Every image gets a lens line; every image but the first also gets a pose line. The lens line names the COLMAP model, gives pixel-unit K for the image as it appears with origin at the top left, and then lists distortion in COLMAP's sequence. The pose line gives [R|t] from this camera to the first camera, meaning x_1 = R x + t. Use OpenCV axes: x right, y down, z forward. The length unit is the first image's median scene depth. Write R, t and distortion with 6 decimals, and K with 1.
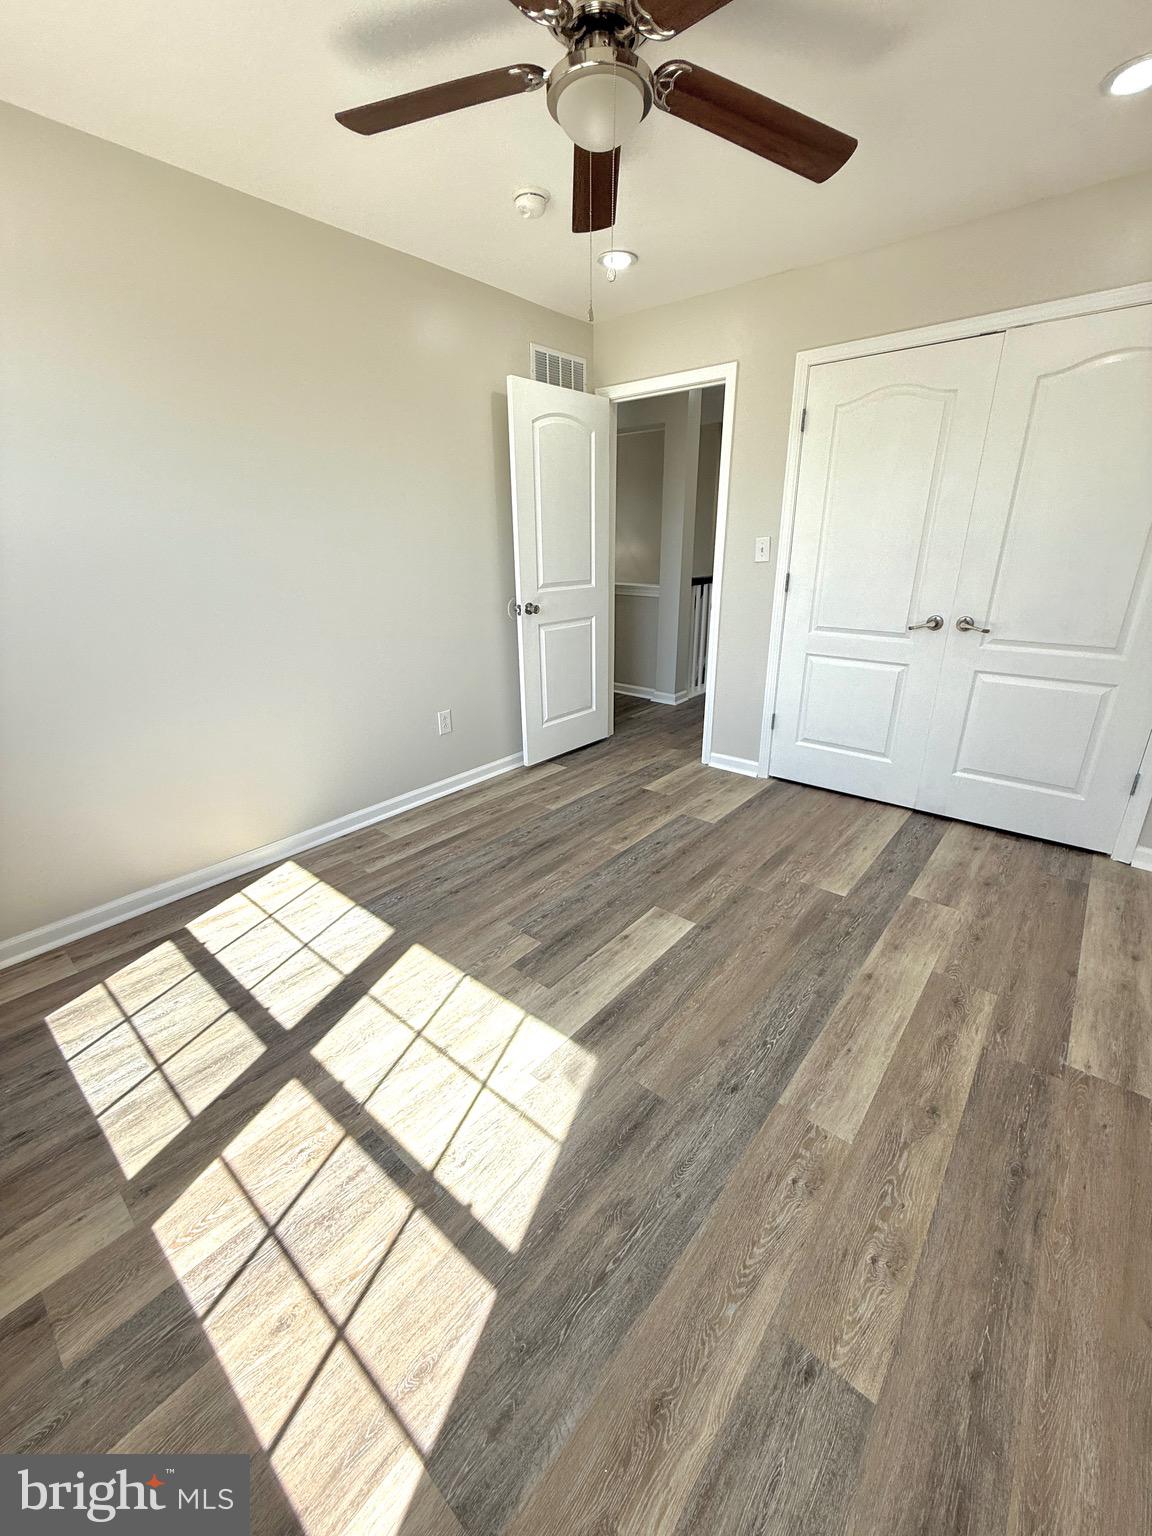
lens RADIAL K [[613.6, 0, 577.7], [0, 613.6, 759.8], [0, 0, 1]] dist [-0.000795, 0.000537]
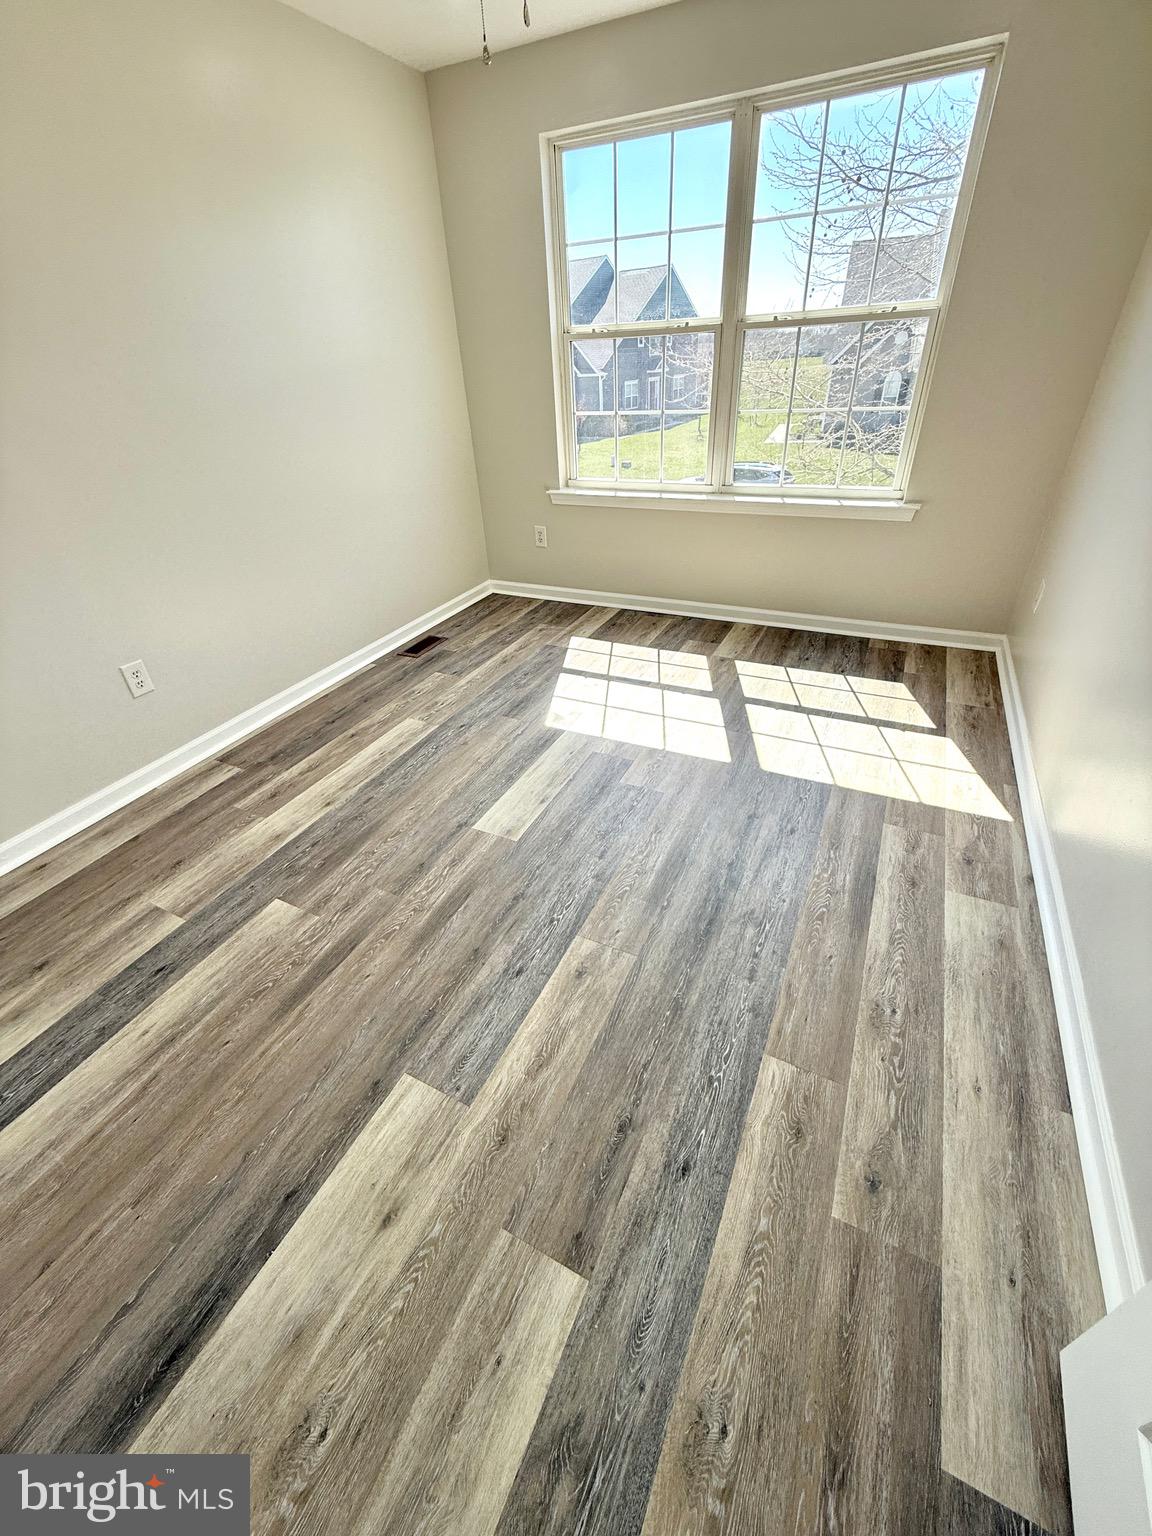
lens RADIAL K [[613.6, 0, 577.7], [0, 613.6, 759.8], [0, 0, 1]] dist [-0.000795, 0.000537]
pose [[-0.968384, 0.183493, -0.169004, 0.174384], [-0.025217, 0.601998, 0.798099, -0.544714], [0.248186, 0.777128, -0.578339, 1.490838]]
